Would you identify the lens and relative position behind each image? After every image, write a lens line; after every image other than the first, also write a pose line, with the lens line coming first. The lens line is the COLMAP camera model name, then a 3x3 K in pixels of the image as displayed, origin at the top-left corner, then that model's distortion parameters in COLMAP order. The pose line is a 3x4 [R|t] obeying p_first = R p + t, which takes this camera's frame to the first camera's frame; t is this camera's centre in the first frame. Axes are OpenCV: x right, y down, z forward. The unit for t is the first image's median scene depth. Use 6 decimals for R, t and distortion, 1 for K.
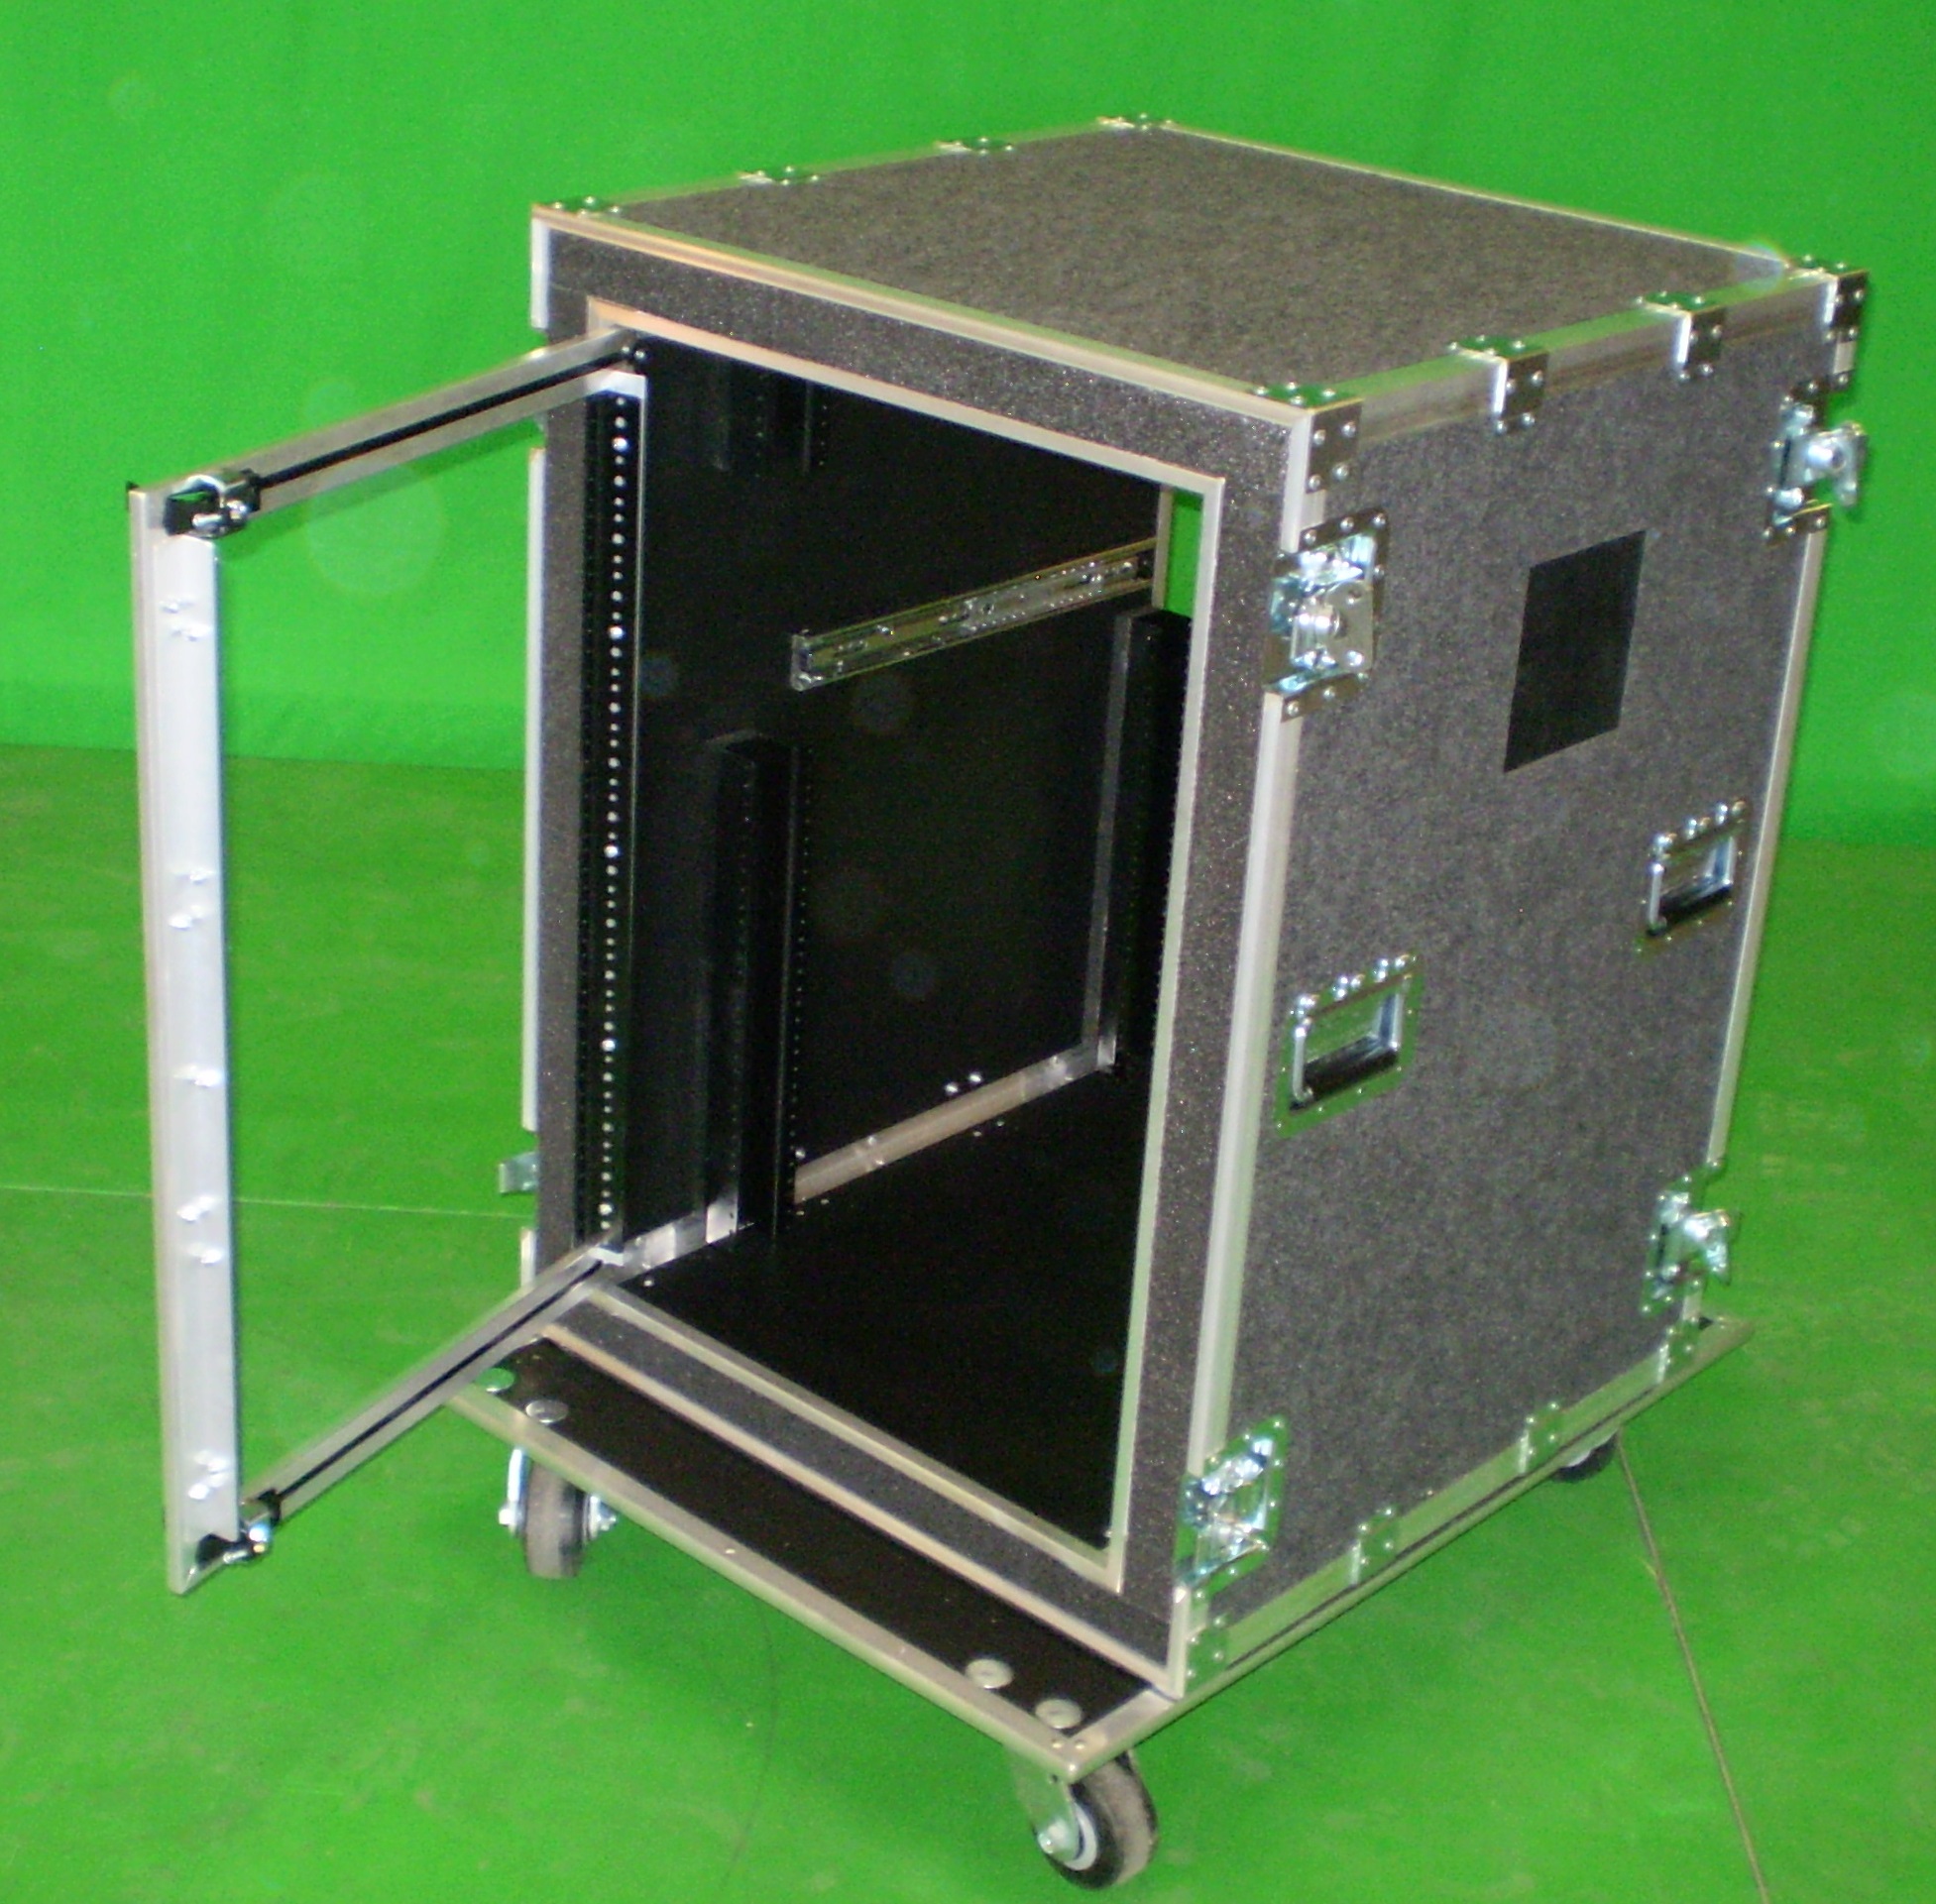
lens RADIAL K [[3433.8, 0, 968.0], [0, 3433.8, 952.0], [0, 0, 1]] dist [0.000368, 0.003532]
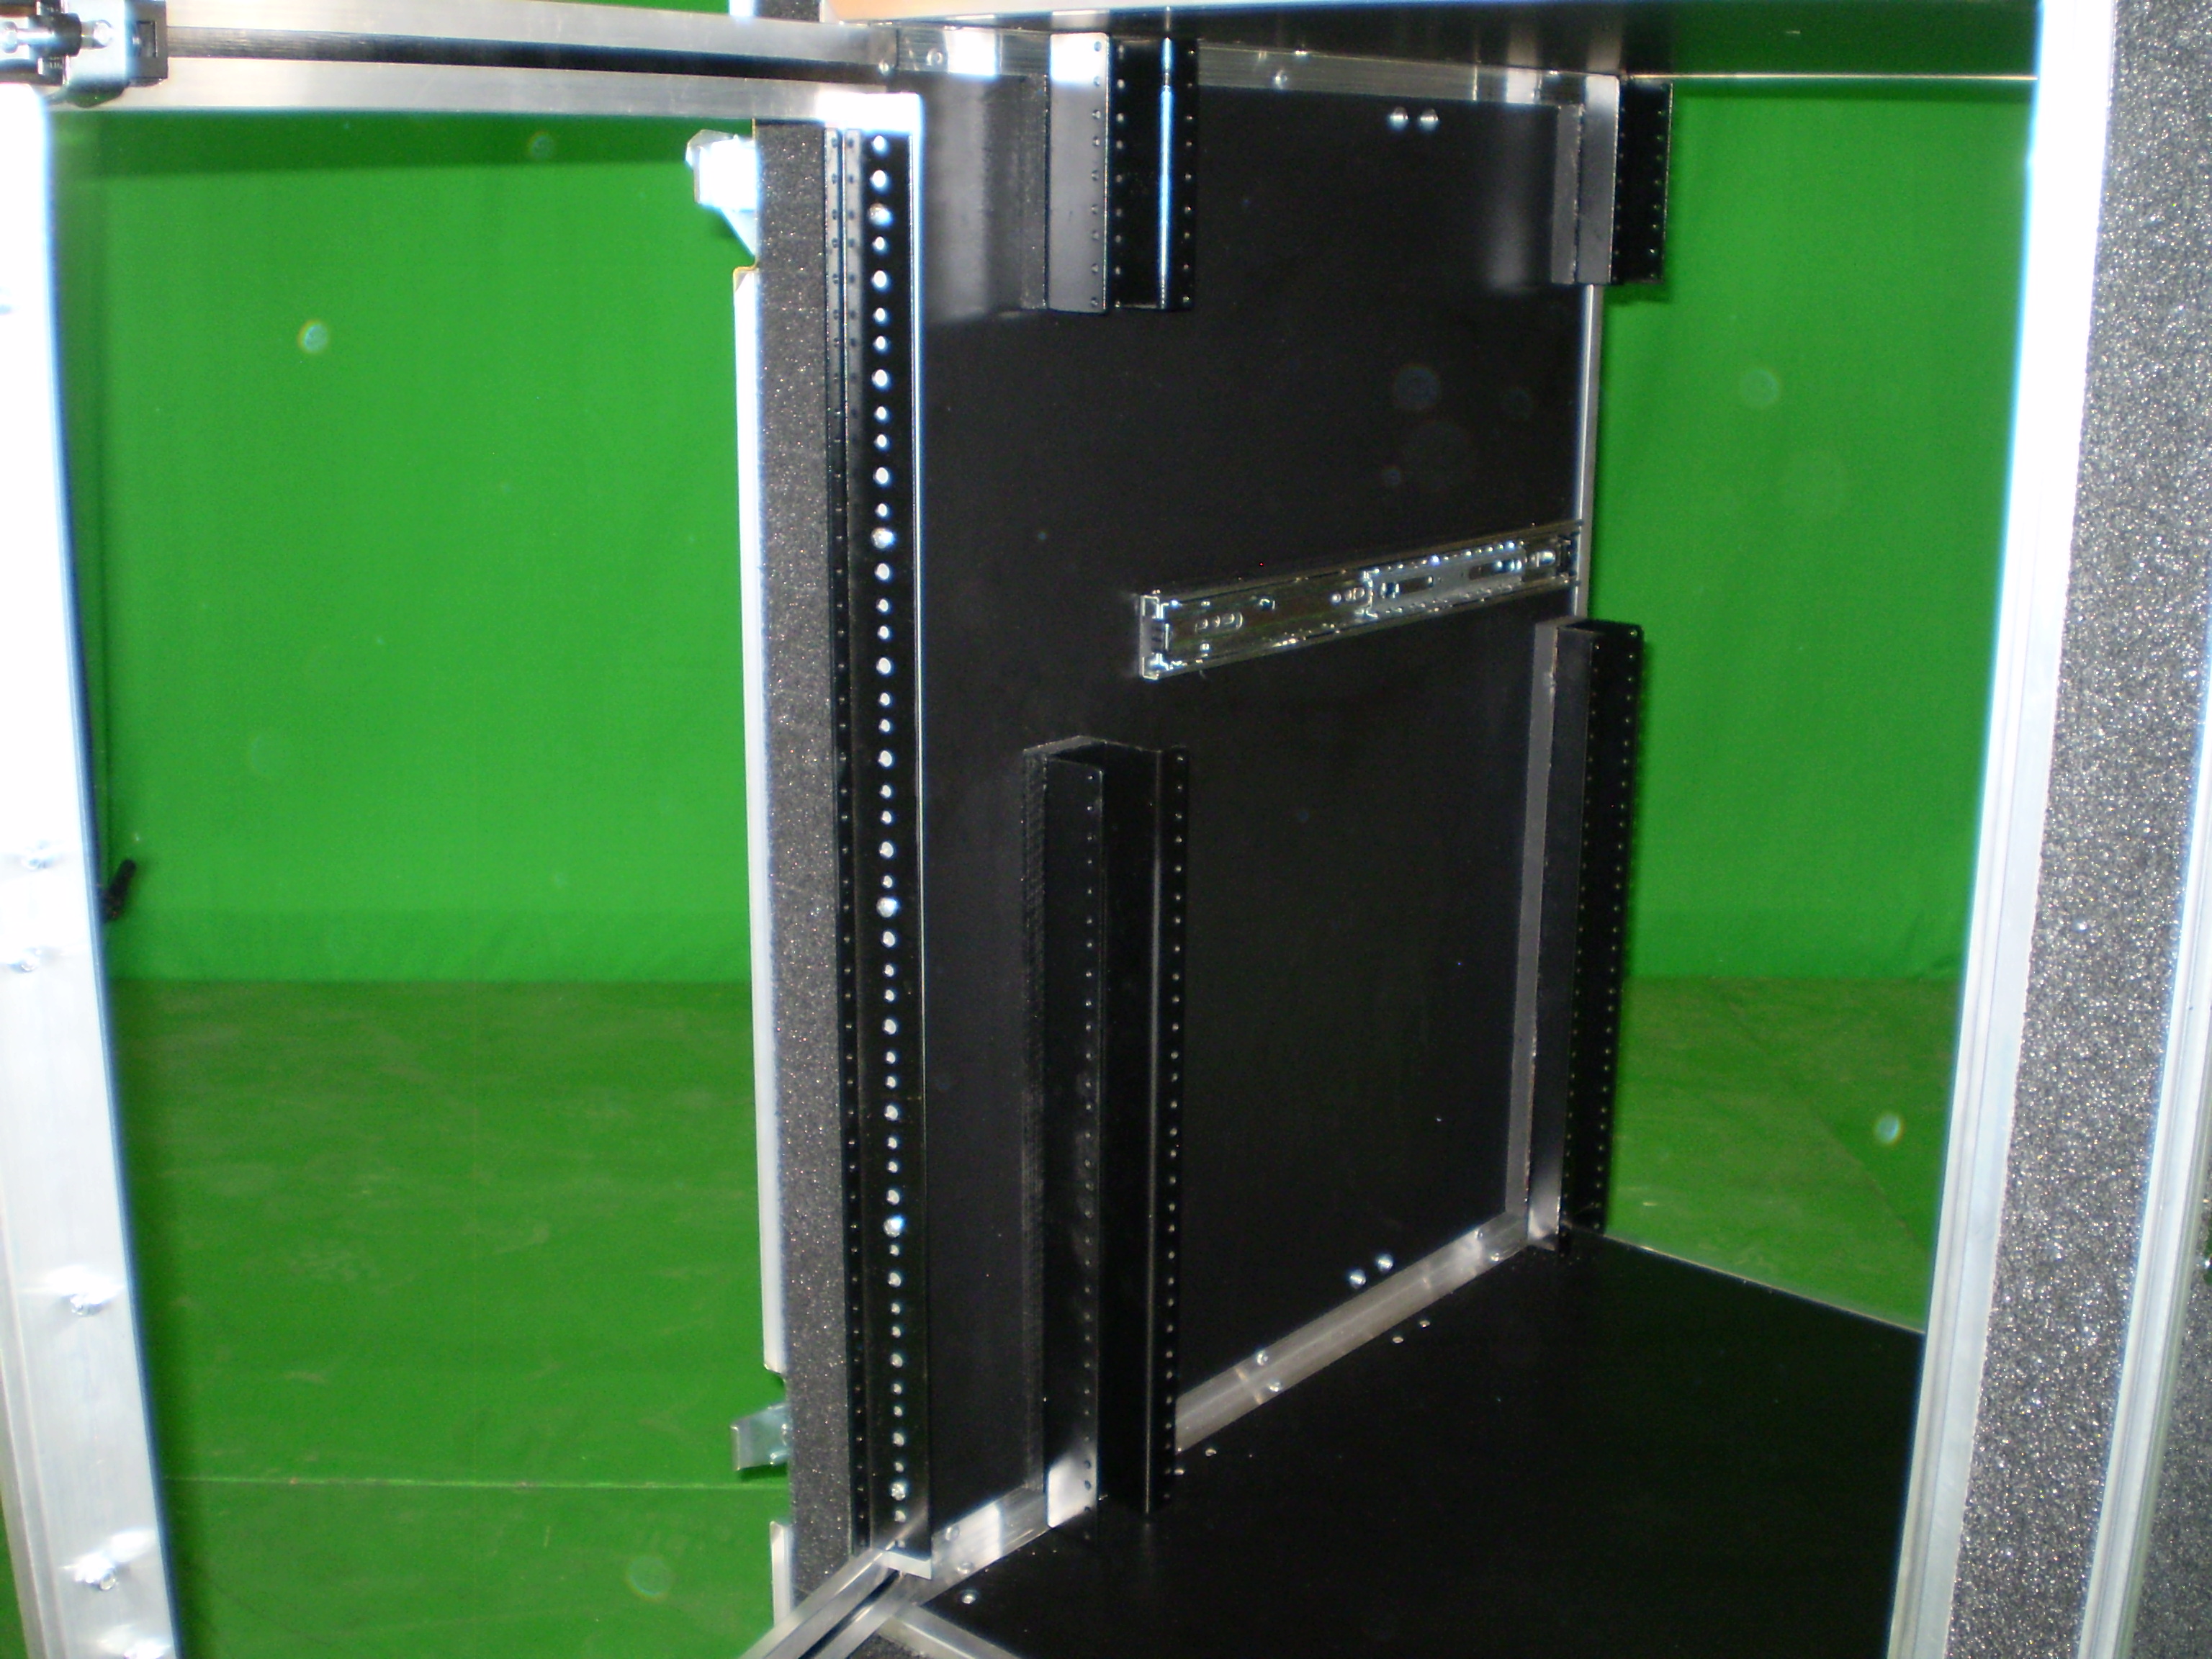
lens RADIAL K [[2483.4, 0, 1164.5], [0, 2483.4, 828.1], [0, 0, 1]] dist [-0.102826, -0.040542]
pose [[0.997816, -0.056099, 0.034862, -0.064624], [0.060883, 0.985847, -0.156204, 0.027827], [-0.025606, 0.157985, 0.987109, 0.521476]]
